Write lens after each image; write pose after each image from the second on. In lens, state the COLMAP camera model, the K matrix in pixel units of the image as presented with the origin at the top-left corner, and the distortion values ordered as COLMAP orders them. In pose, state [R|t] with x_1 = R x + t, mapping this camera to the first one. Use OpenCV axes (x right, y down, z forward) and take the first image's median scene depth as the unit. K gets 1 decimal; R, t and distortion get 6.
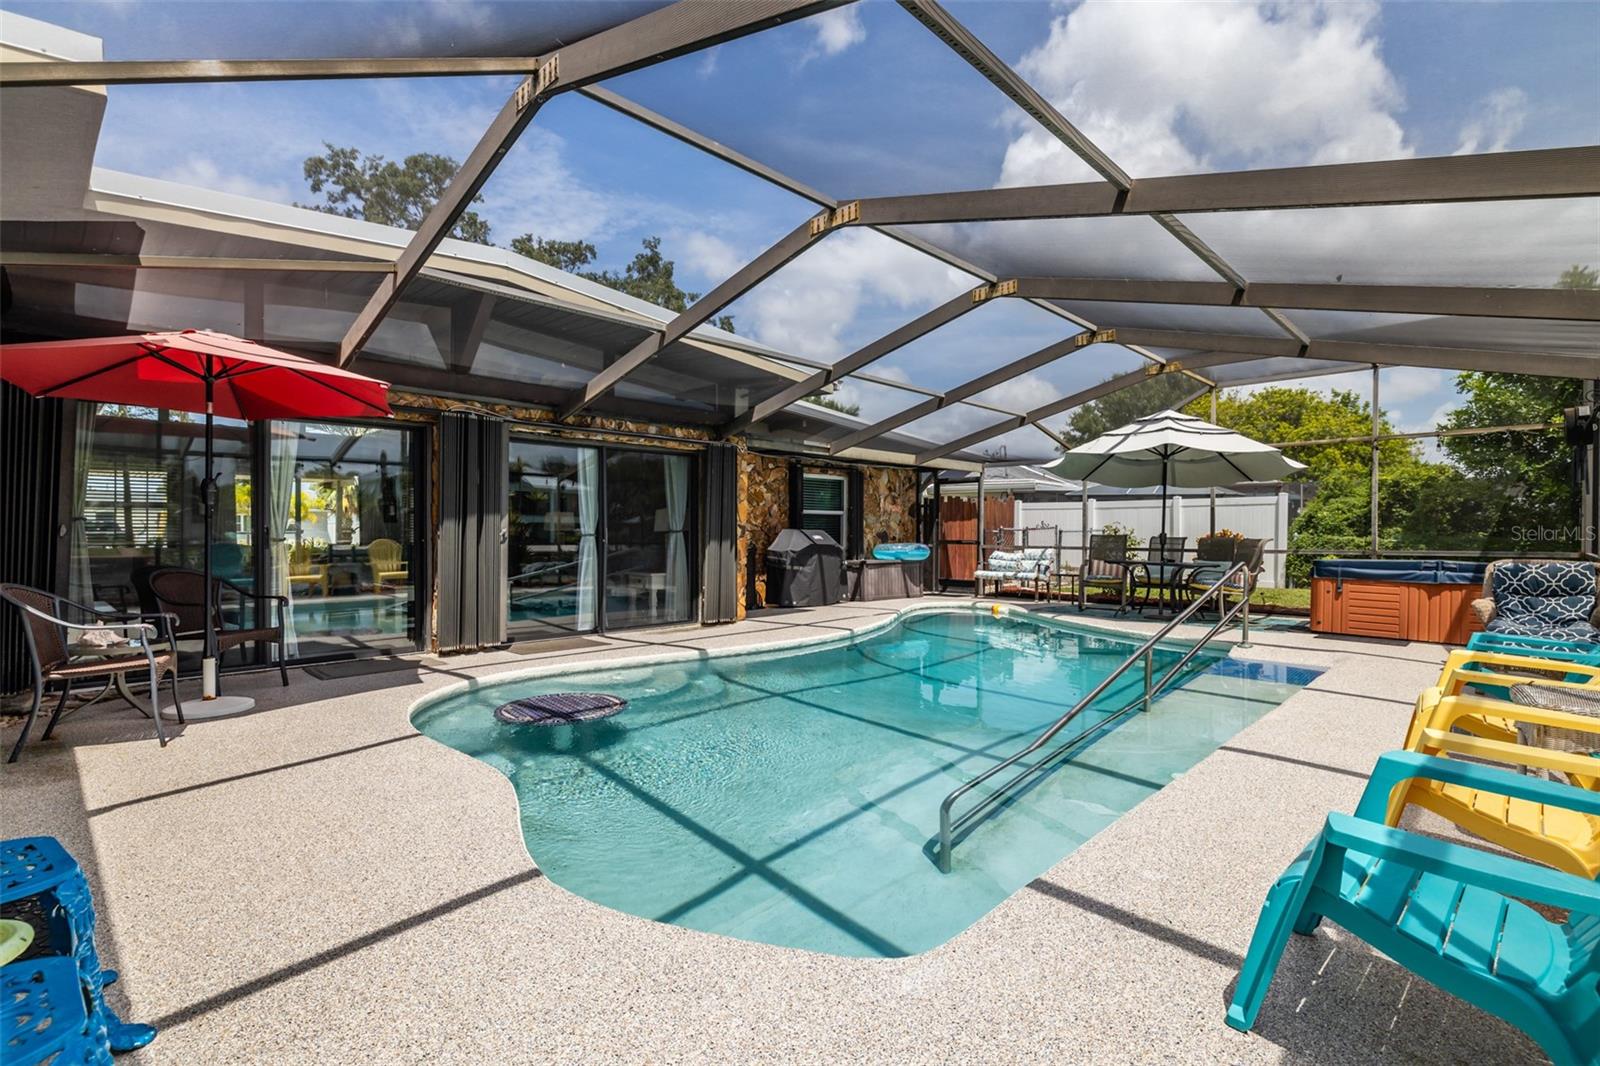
lens RADIAL K [[751.9, 0, 800.0], [0, 751.9, 533.0], [0, 0, 1]] dist [0.037295, 0.000154]
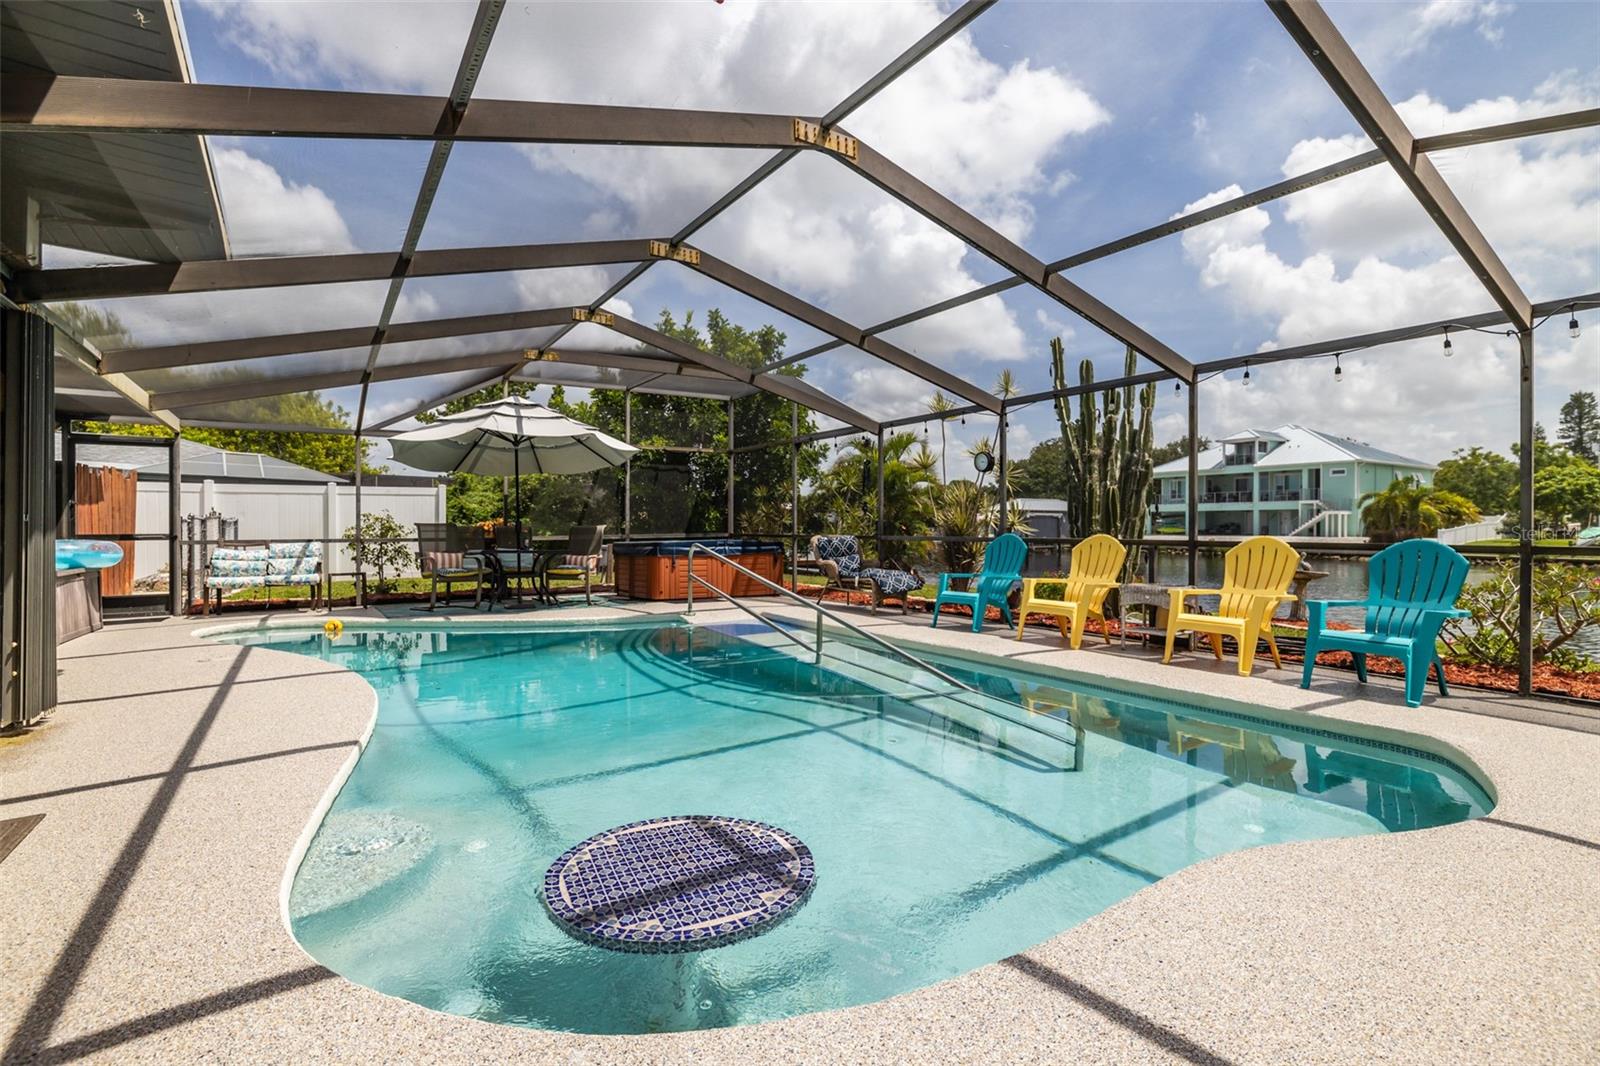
lens RADIAL K [[751.9, 0, 800.0], [0, 751.9, 533.0], [0, 0, 1]] dist [0.037295, 0.000154]
pose [[0.171401, -0.009821, 0.985152, -0.346405], [0.005680, 0.999944, 0.008981, 0.007283], [-0.985185, 0.004056, 0.171447, 0.383526]]
